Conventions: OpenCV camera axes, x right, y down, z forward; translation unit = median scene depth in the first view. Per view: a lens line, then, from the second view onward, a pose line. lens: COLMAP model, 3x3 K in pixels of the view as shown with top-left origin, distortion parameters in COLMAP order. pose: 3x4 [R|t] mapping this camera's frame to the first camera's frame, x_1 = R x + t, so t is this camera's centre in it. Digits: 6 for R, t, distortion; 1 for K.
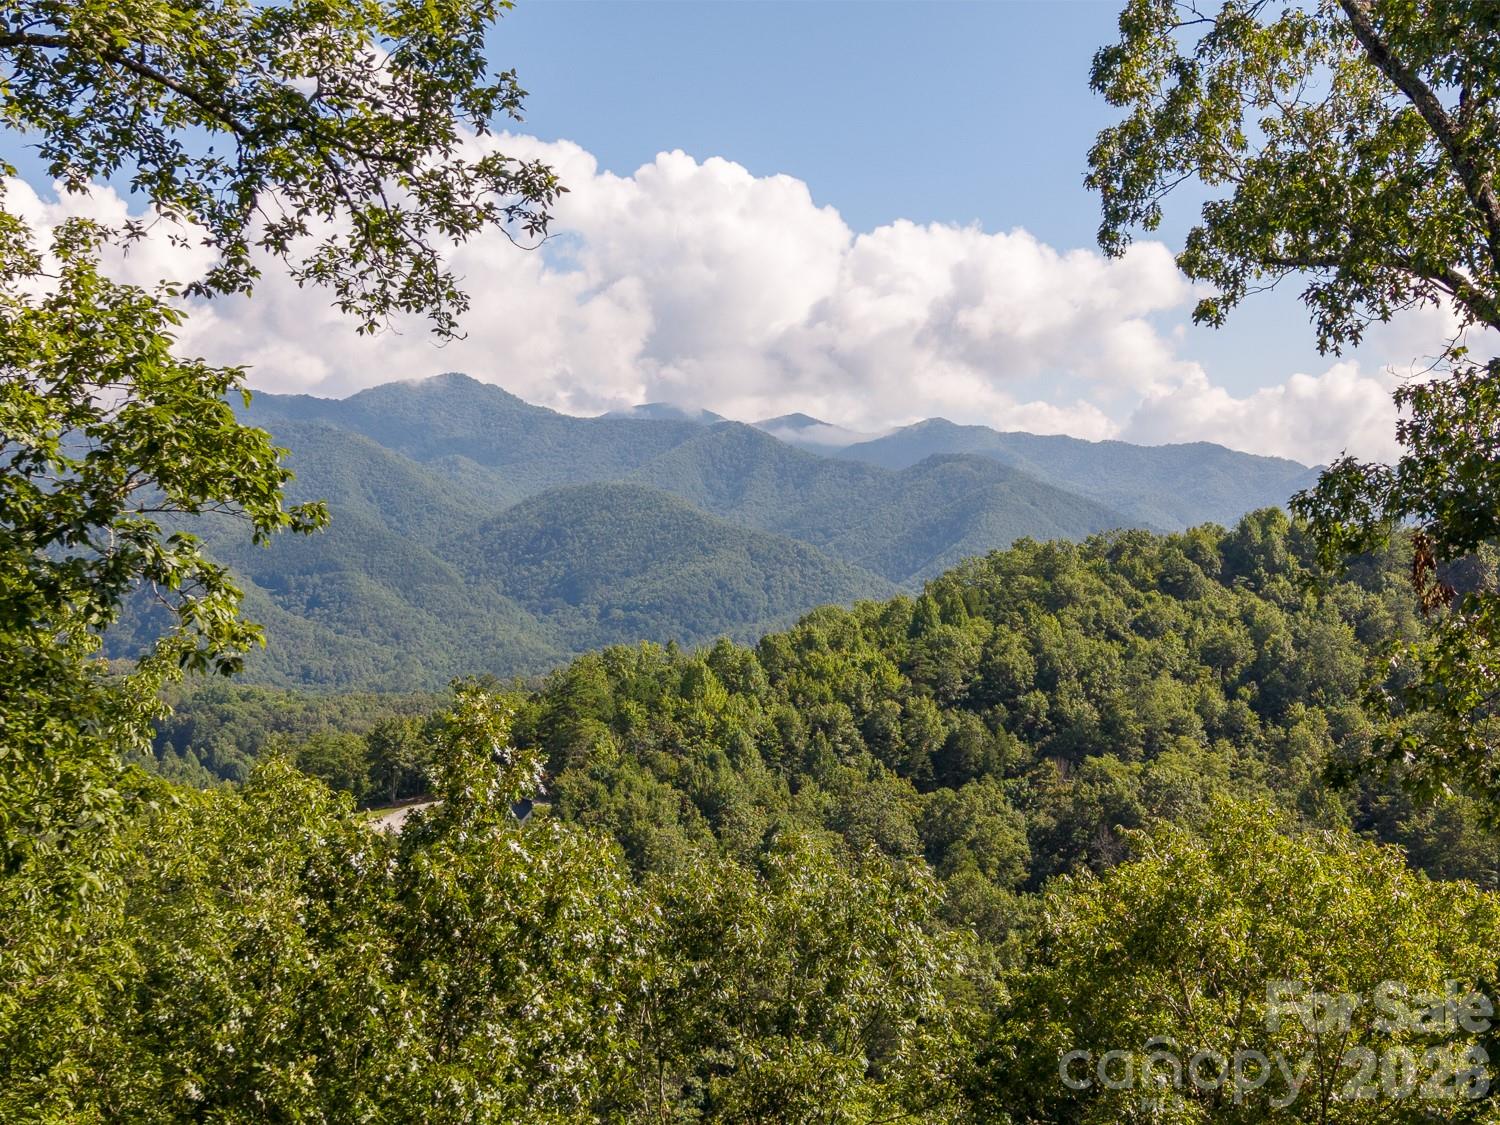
lens RADIAL K [[1026.8, 0, 748.3], [0, 1026.8, 574.6], [0, 0, 1]] dist [0.054991, -0.006397]
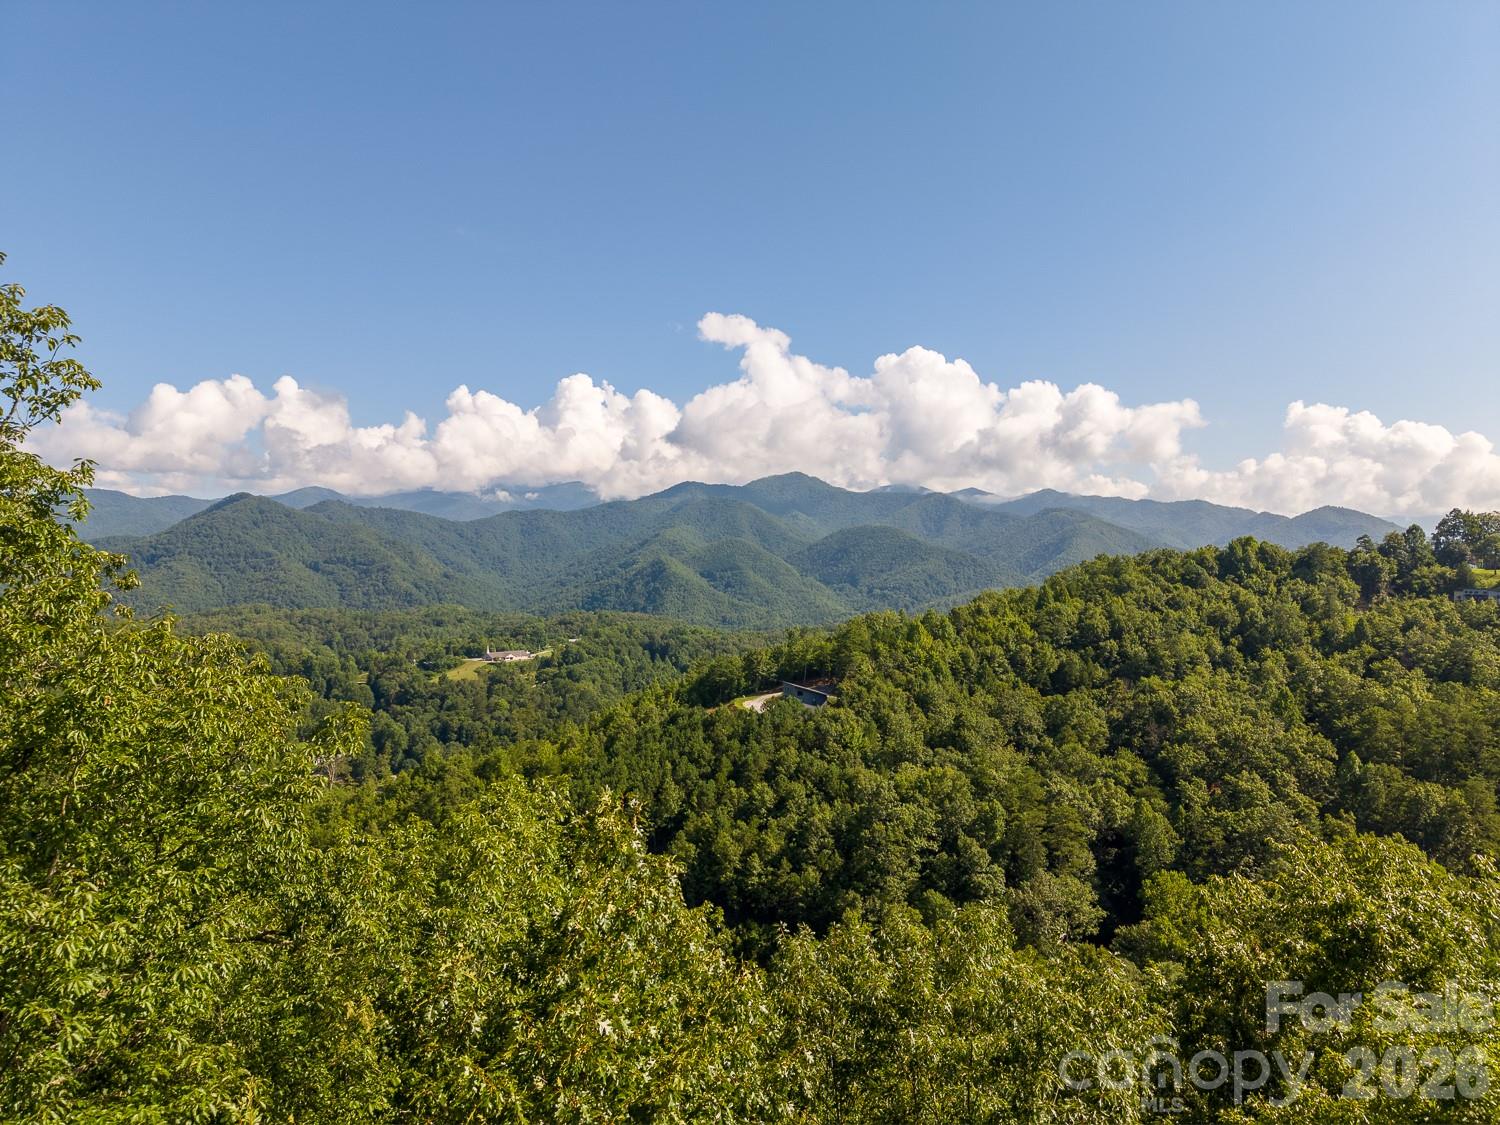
lens RADIAL K [[1026.8, 0, 764.3], [0, 1026.8, 561.0], [0, 0, 1]] dist [0.054991, -0.006397]
pose [[0.987625, -0.002197, -0.156816, -0.029553], [-0.006381, 0.998511, -0.054174, 0.077839], [0.156701, 0.054504, 0.986141, -0.855878]]
